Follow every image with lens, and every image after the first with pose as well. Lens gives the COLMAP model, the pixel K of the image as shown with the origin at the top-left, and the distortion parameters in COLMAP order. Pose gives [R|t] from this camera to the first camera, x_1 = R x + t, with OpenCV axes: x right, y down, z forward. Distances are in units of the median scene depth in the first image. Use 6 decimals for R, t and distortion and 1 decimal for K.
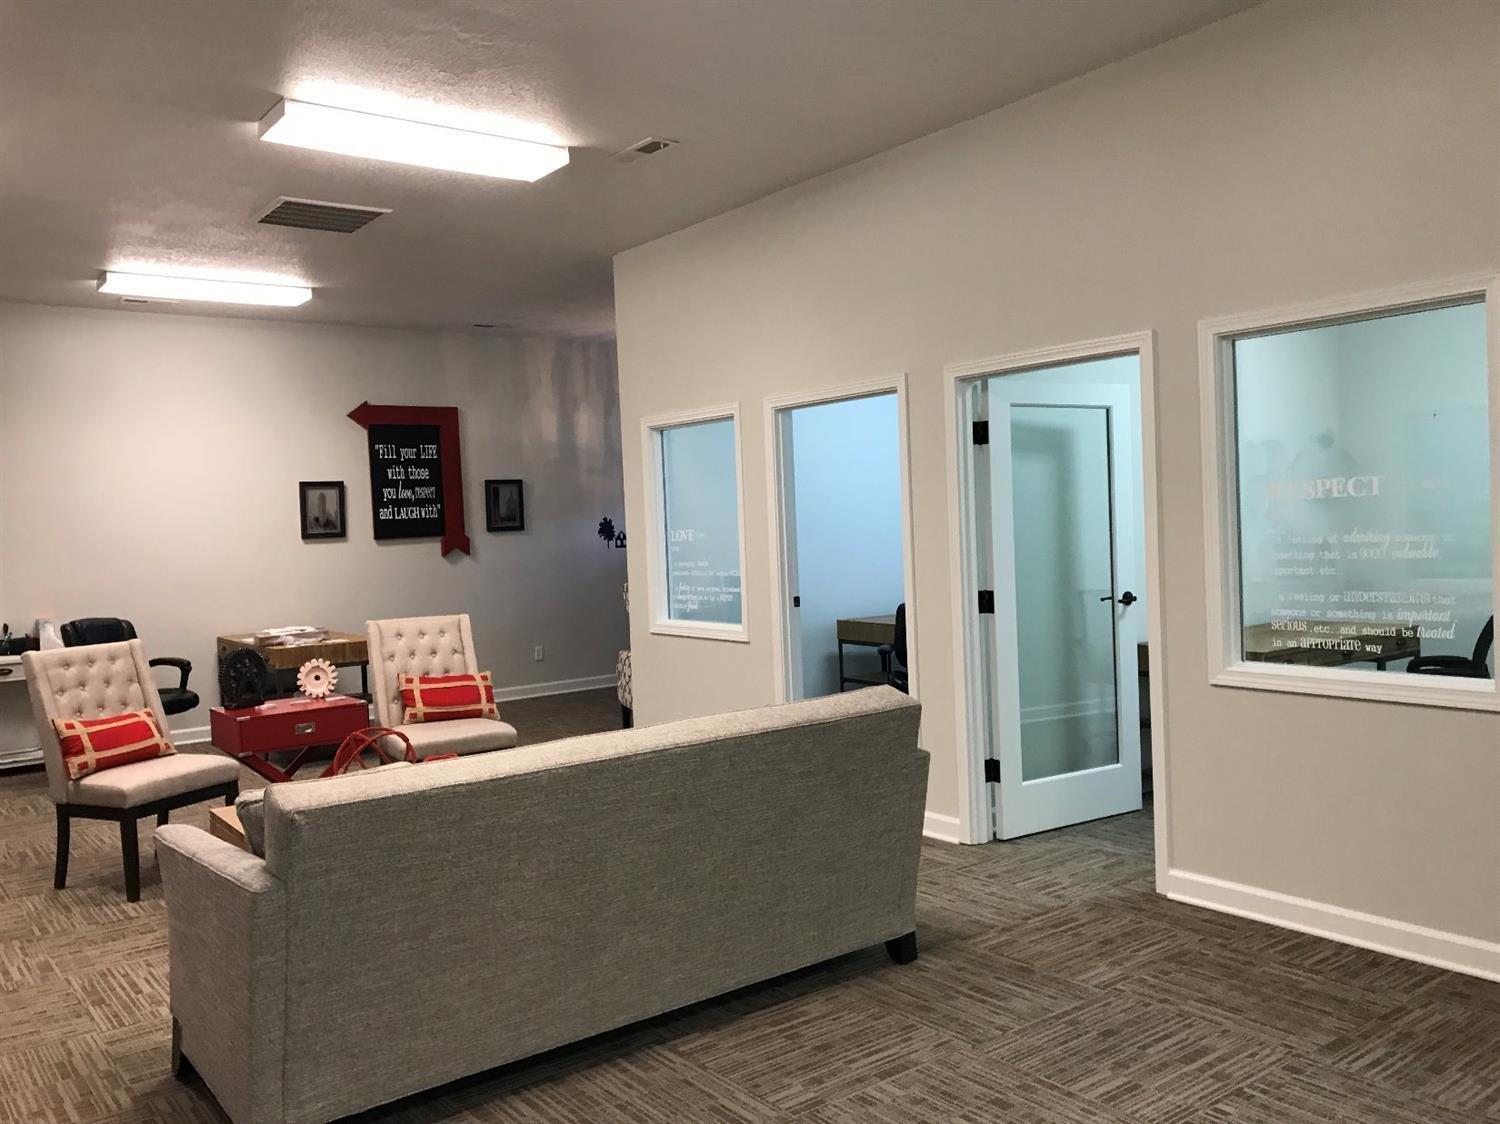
lens RADIAL K [[1223.8, 0, 748.1], [0, 1223.8, 554.8], [0, 0, 1]] dist [0.012160, 0.007298]
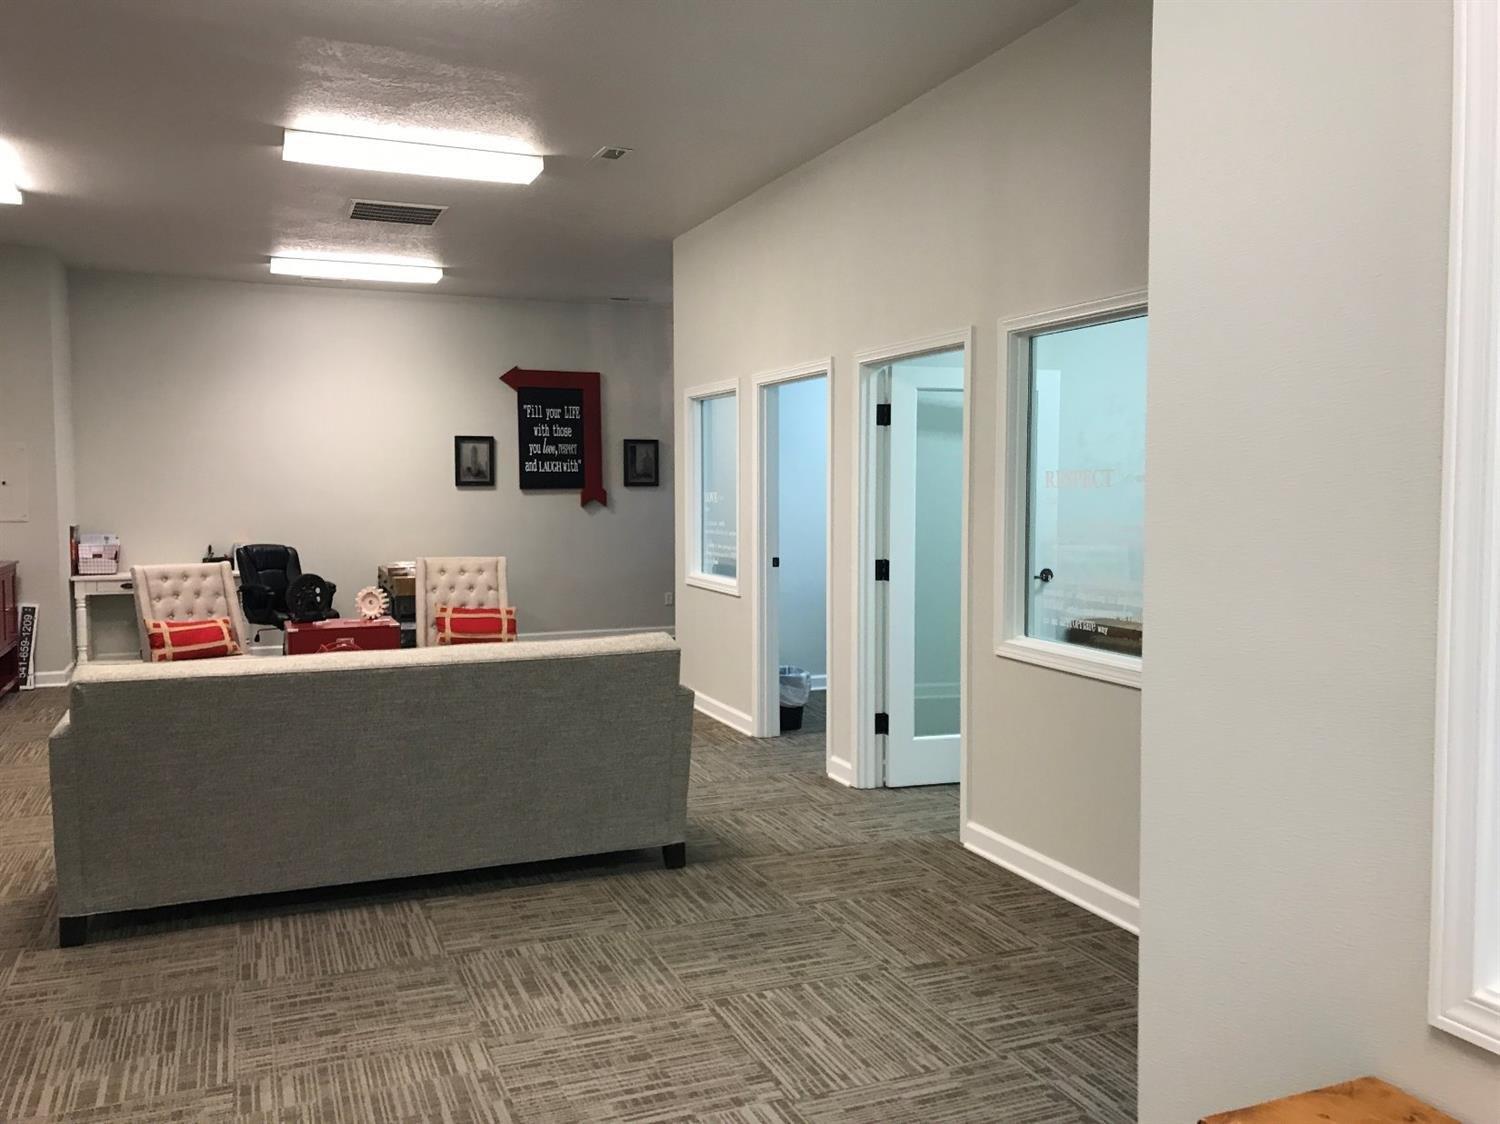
lens RADIAL K [[1208.0, 0, 750.0], [0, 1208.0, 562.0], [0, 0, 1]] dist [0.026885, -0.016172]
pose [[0.969493, 0.055532, -0.238745, 0.327752], [-0.045666, 0.997866, 0.046664, -0.013135], [0.240827, -0.034338, 0.969960, -0.071008]]
